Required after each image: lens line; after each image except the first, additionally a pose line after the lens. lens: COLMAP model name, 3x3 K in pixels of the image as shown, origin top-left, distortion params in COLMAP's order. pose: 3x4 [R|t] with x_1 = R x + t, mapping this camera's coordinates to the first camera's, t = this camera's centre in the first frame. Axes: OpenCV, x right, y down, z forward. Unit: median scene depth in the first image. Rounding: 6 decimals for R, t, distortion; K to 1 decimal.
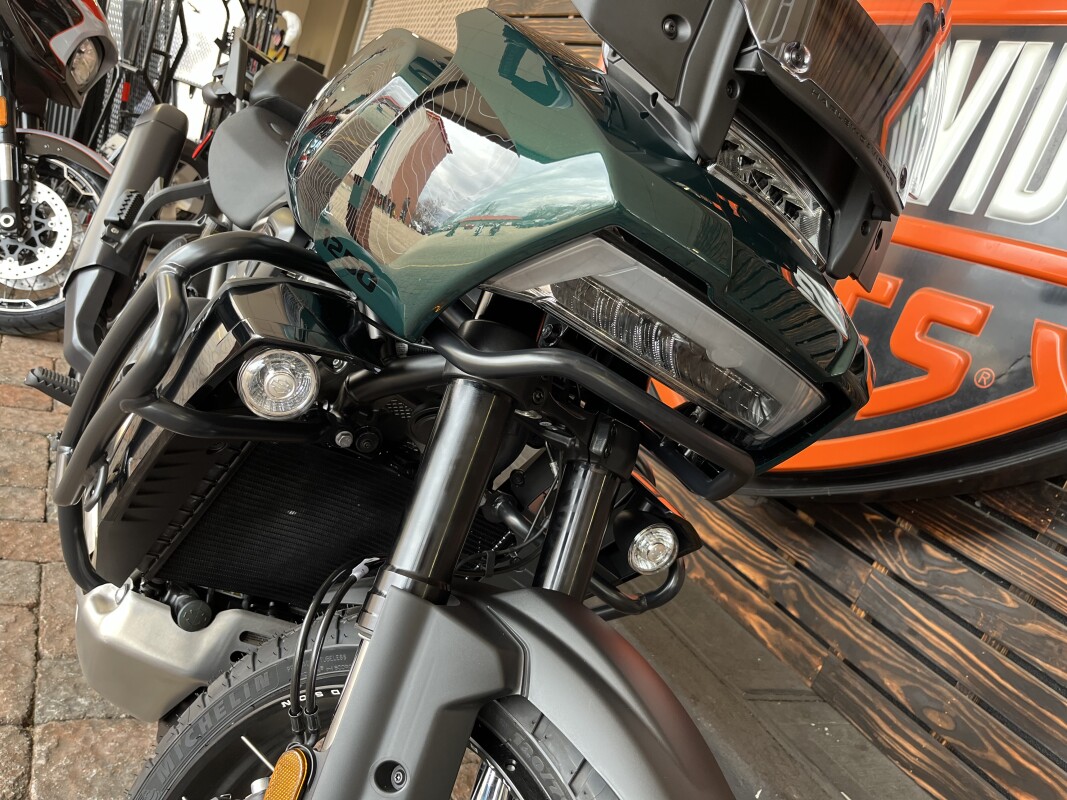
lens RADIAL K [[826.6, 0, 518.5], [0, 826.6, 387.8], [0, 0, 1]] dist [0.057184, -0.100735]
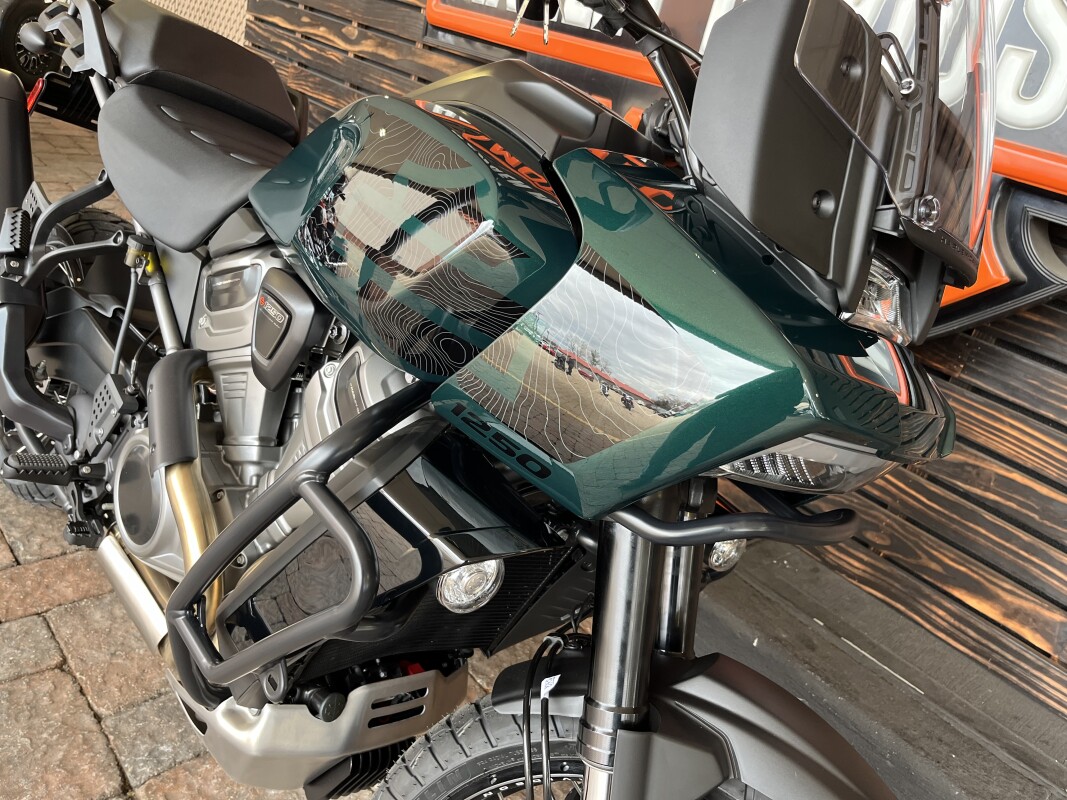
lens RADIAL K [[826.6, 0, 522.2], [0, 826.6, 407.7], [0, 0, 1]] dist [0.057184, -0.100735]
pose [[0.963595, -0.214082, 0.160170, -0.145006], [0.164303, 0.946736, 0.276940, -0.204739], [-0.210926, -0.240542, 0.947444, 0.020456]]
